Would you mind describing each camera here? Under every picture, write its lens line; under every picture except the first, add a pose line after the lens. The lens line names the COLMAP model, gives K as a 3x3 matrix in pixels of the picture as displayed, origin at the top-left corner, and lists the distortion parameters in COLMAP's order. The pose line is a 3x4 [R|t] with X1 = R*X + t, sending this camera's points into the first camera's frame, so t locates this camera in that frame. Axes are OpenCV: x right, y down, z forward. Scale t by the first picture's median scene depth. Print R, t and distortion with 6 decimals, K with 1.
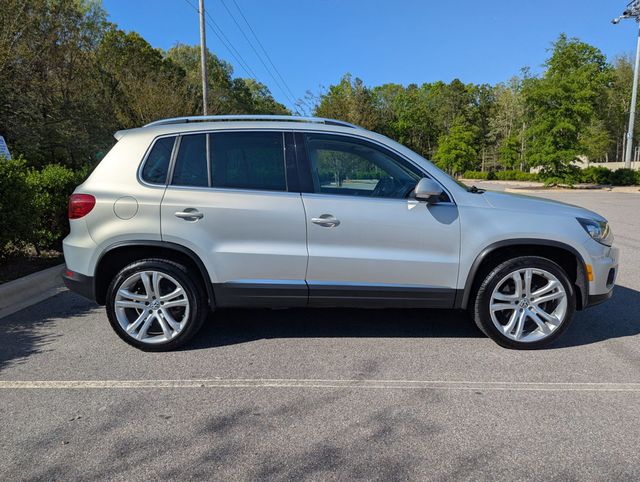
lens RADIAL K [[458.0, 0, 310.3], [0, 458.0, 225.5], [0, 0, 1]] dist [0.048341, -0.046577]
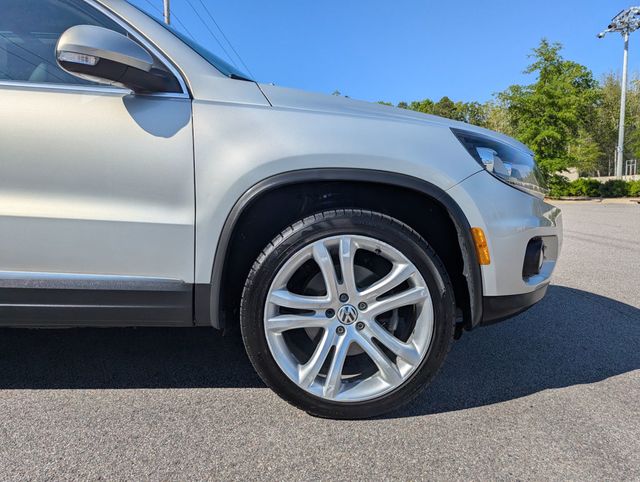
lens RADIAL K [[458.0, 0, 303.9], [0, 458.0, 212.9], [0, 0, 1]] dist [0.048341, -0.046577]
pose [[0.999996, 0.001358, -0.002511, 0.396229], [-0.001523, 0.997758, -0.066904, 0.091791], [0.002415, 0.066908, 0.997756, 0.505428]]
